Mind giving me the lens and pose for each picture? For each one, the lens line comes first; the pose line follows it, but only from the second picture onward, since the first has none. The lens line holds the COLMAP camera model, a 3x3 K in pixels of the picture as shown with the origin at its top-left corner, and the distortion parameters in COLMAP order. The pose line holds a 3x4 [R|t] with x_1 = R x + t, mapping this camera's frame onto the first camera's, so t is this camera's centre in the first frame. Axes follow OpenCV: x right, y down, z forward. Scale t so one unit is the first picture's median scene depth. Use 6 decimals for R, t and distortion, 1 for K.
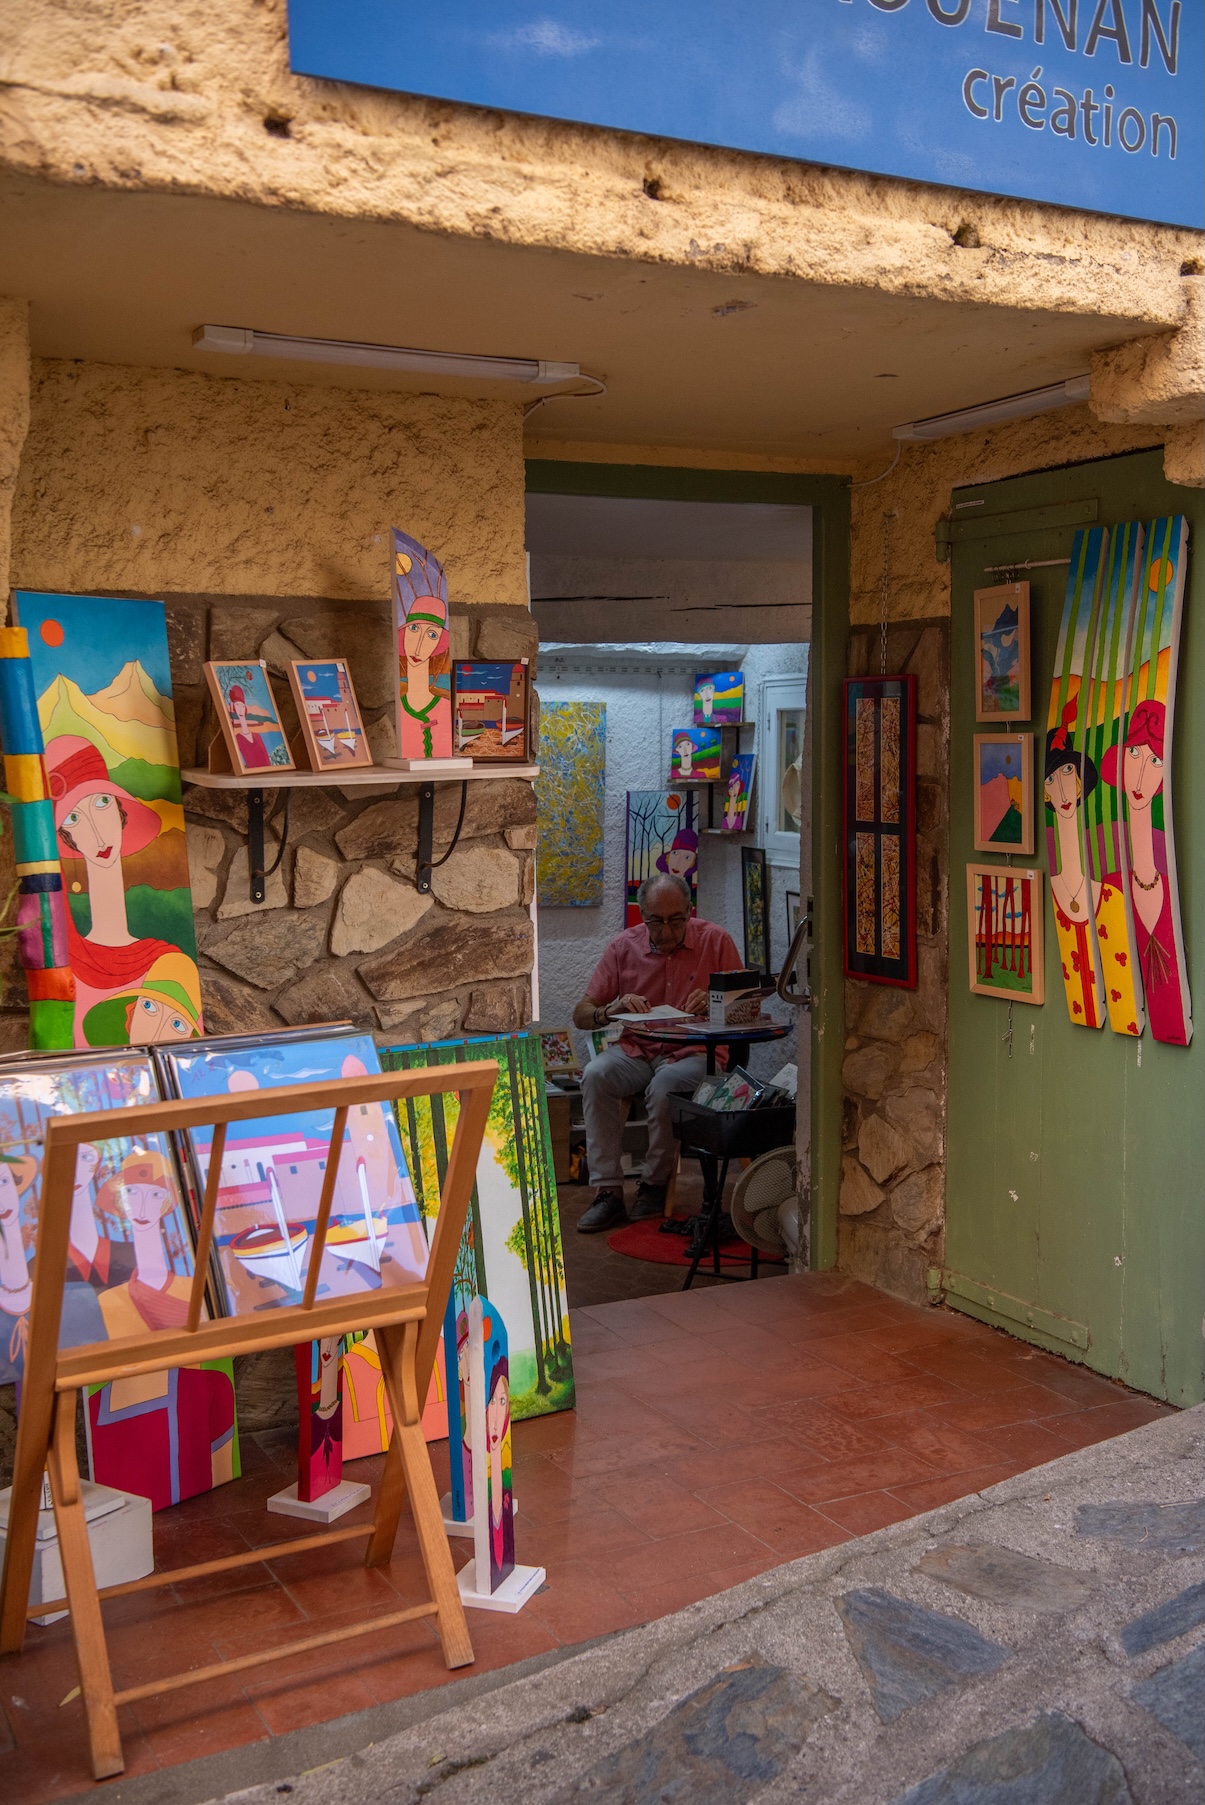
lens RADIAL K [[1972.2, 0, 601.5], [0, 1972.2, 902.3], [0, 0, 1]] dist [0.089018, 0.000000]
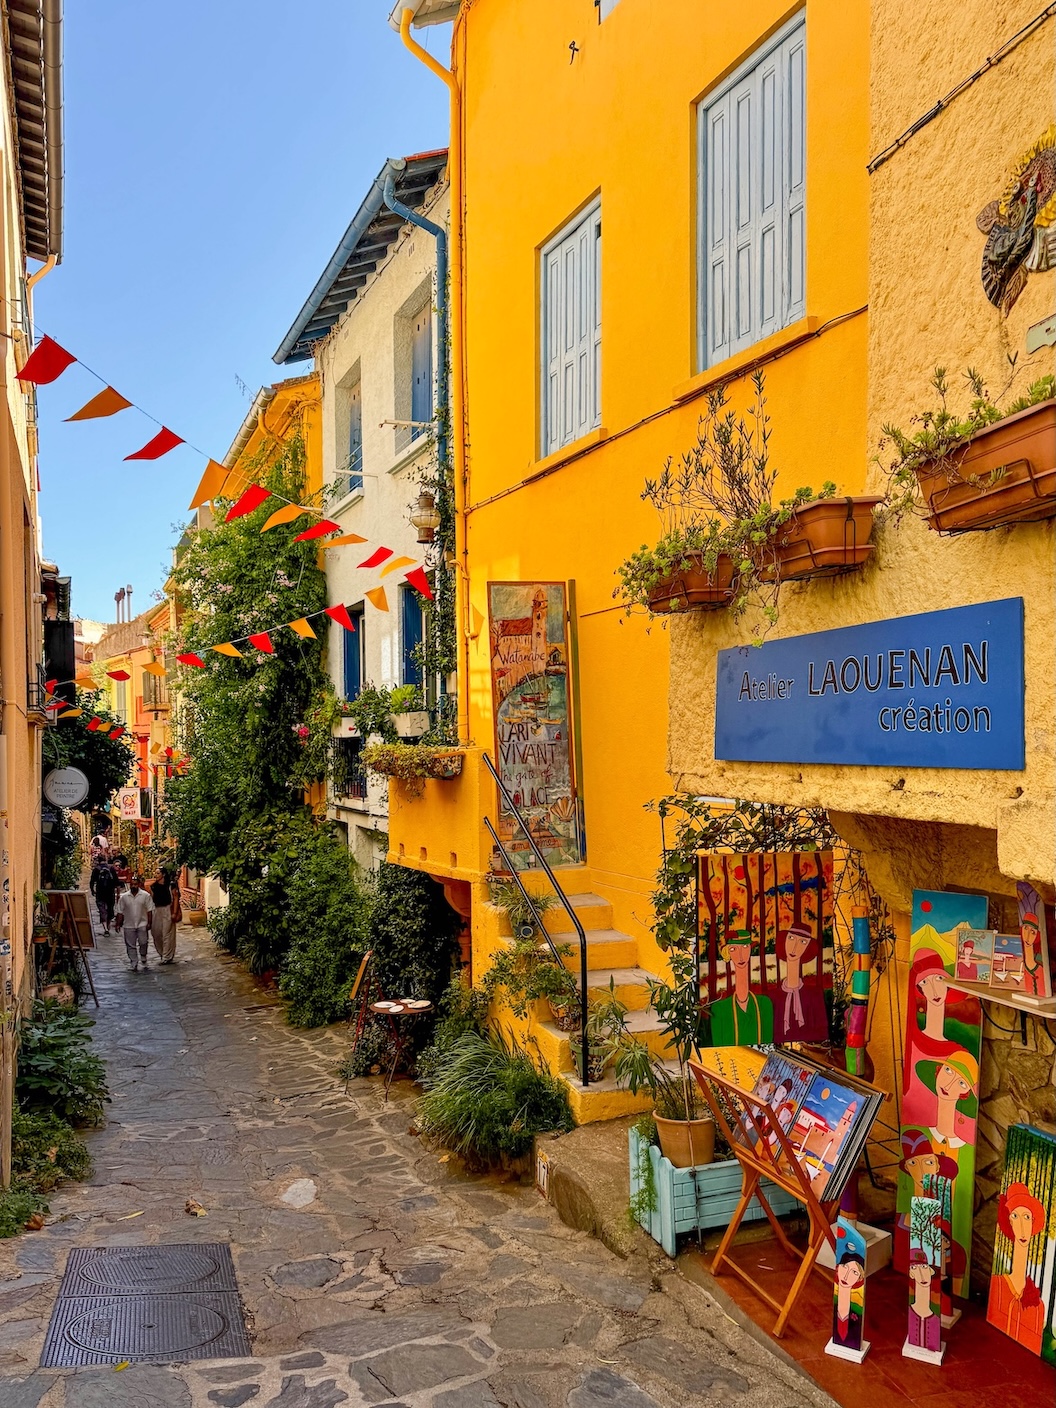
lens RADIAL K [[1120.4, 0, 527.3], [0, 1120.4, 706.6], [0, 0, 1]] dist [0.002030, 0.000586]
pose [[-0.242248, -0.012182, -0.970138, 1.288238], [-0.075190, 0.997150, 0.006253, -0.377609], [0.967297, 0.074459, -0.242473, 0.882373]]
